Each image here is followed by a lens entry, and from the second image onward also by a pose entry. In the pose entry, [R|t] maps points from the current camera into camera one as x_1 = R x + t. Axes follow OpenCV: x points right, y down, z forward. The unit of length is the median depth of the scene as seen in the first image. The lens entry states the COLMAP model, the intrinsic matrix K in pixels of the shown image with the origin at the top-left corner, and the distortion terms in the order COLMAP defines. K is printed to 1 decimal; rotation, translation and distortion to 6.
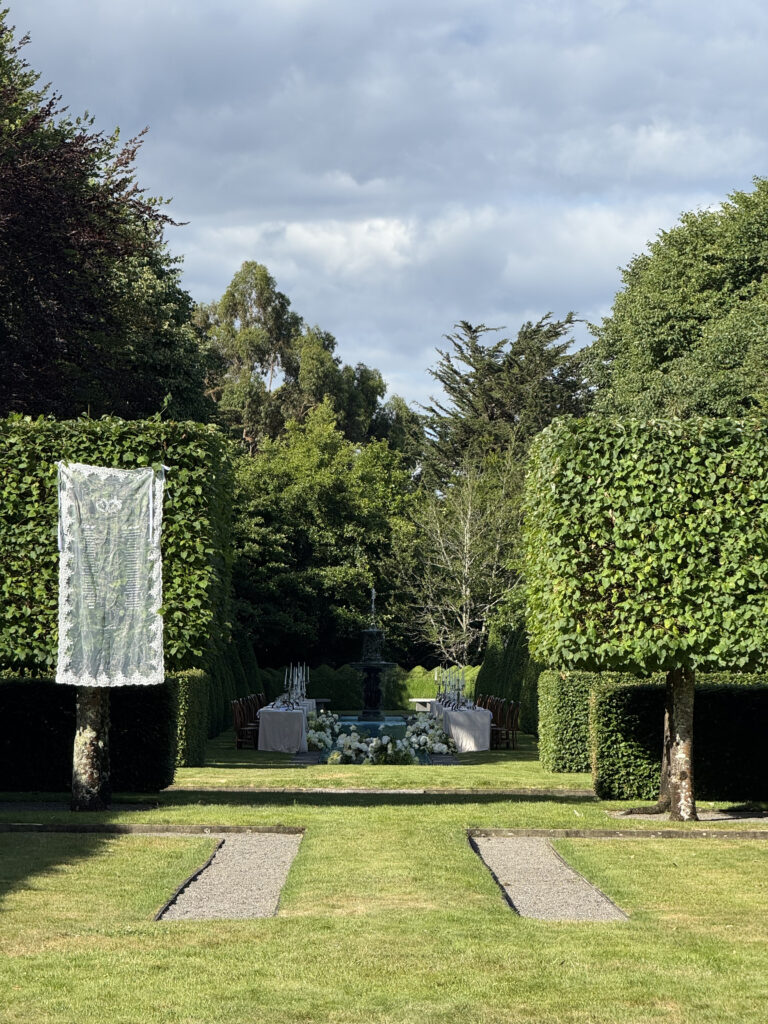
lens RADIAL K [[3612.3, 0, 384.6], [0, 3612.3, 513.9], [0, 0, 1]] dist [0.123433, 0.000000]
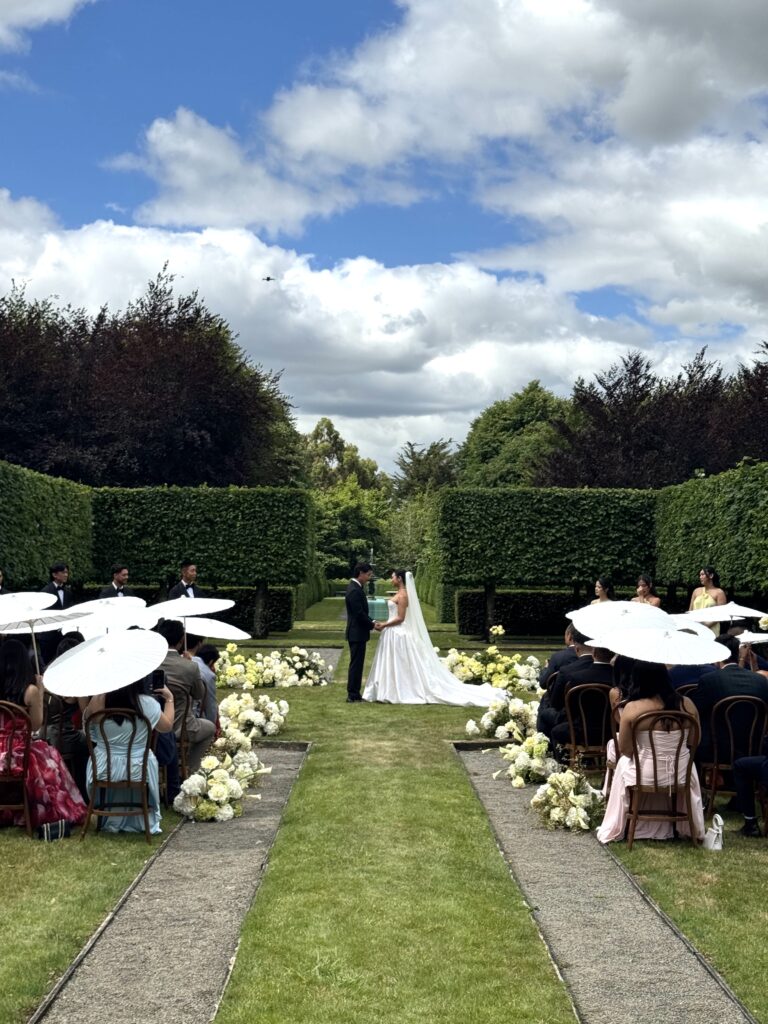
lens RADIAL K [[1434.8, 0, 377.4], [0, 1434.8, 509.4], [0, 0, 1]] dist [0.148165, 0.000000]
pose [[0.999998, 0.001749, 0.000069, 0.000400], [-0.001749, 0.999988, -0.004537, -0.001637], [-0.000077, 0.004537, 0.999990, -0.006253]]
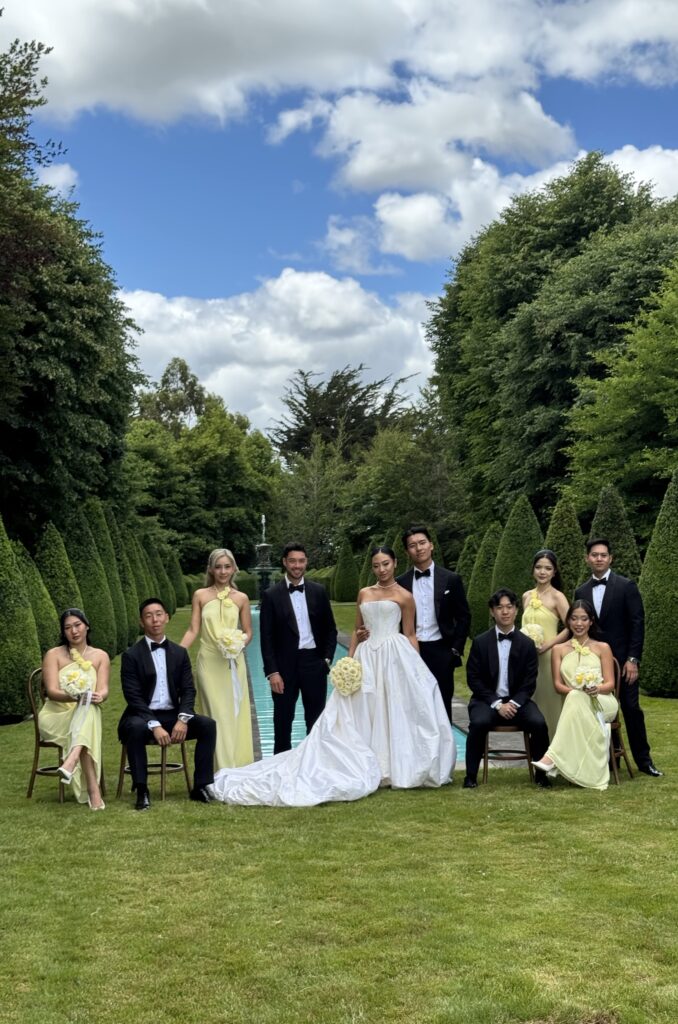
lens RADIAL K [[1455.0, 0, 391.1], [0, 1455.0, 495.9], [0, 0, 1]] dist [0.180025, 0.000000]
pose [[0.994234, -0.029463, 0.103103, -0.010266], [0.030321, 0.999517, -0.006766, 0.015990], [-0.102854, 0.009853, 0.994648, 0.372367]]
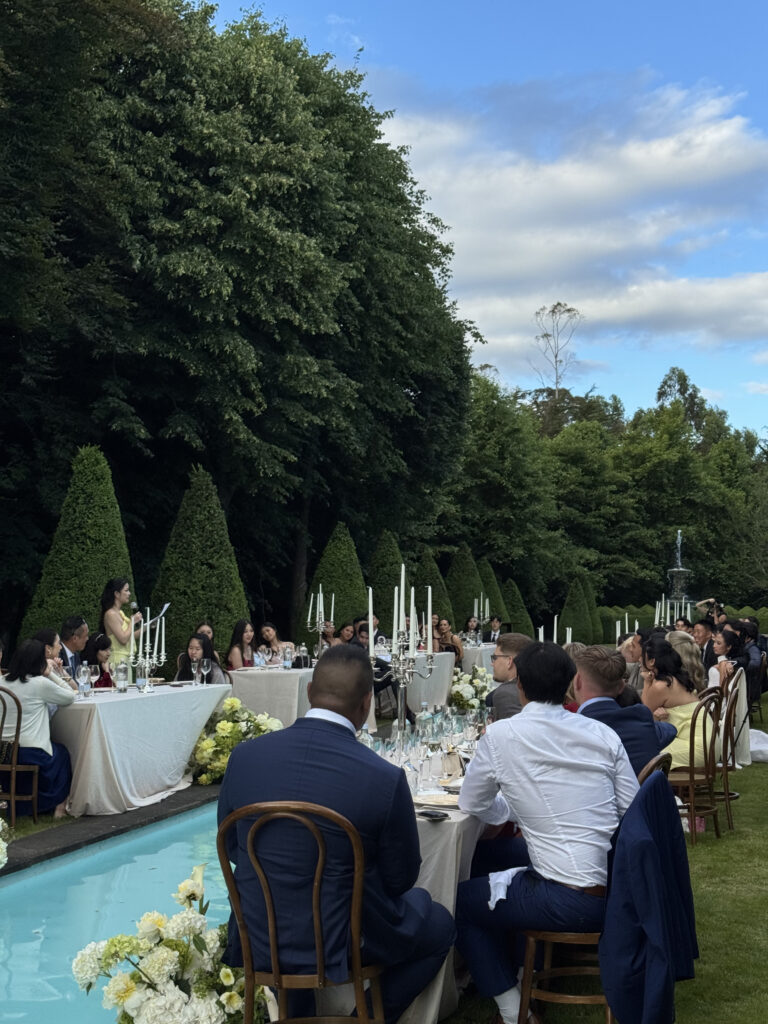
lens RADIAL K [[1434.8, 0, 382.9], [0, 1434.8, 514.4], [0, 0, 1]] dist [0.148165, 0.000000]
pose [[0.962121, -0.008232, -0.272500, 0.024023], [0.002044, 0.999734, -0.022985, 0.022071], [0.272617, 0.021558, 0.961881, 0.497119]]
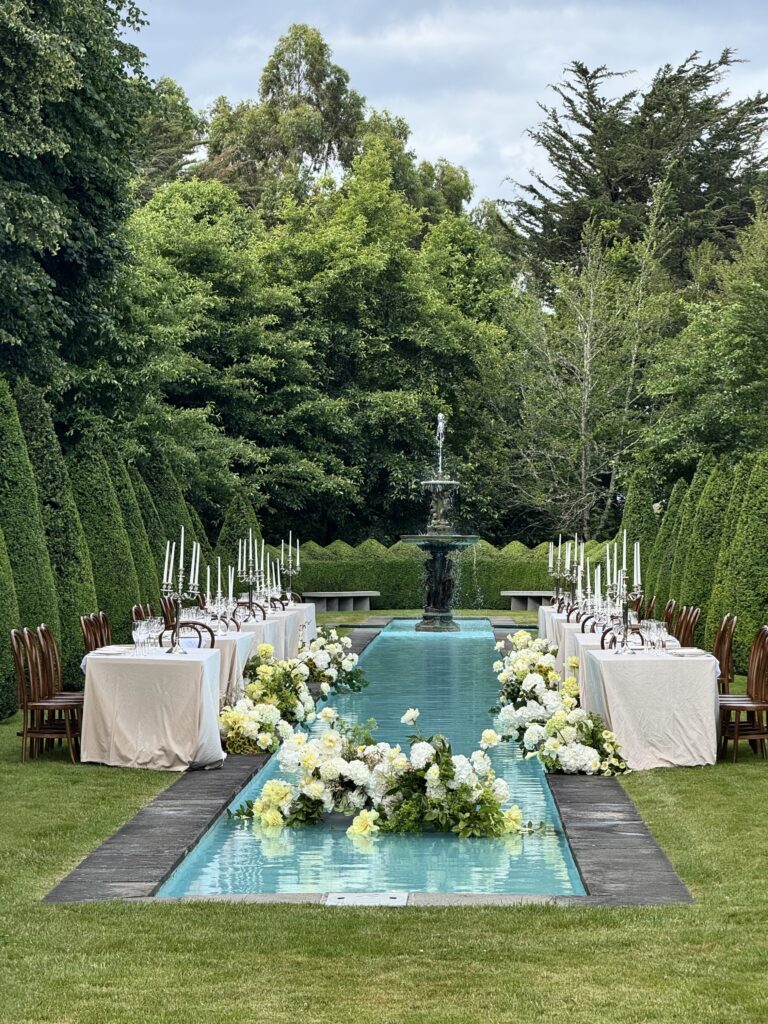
lens RADIAL K [[3612.3, 0, 389.1], [0, 3612.3, 511.9], [0, 0, 1]] dist [0.123433, 0.000000]
pose [[0.999690, -0.001131, -0.024874, 0.002855], [0.001955, 0.999449, 0.033149, 0.014833], [0.024823, -0.033188, 0.999141, 0.340130]]
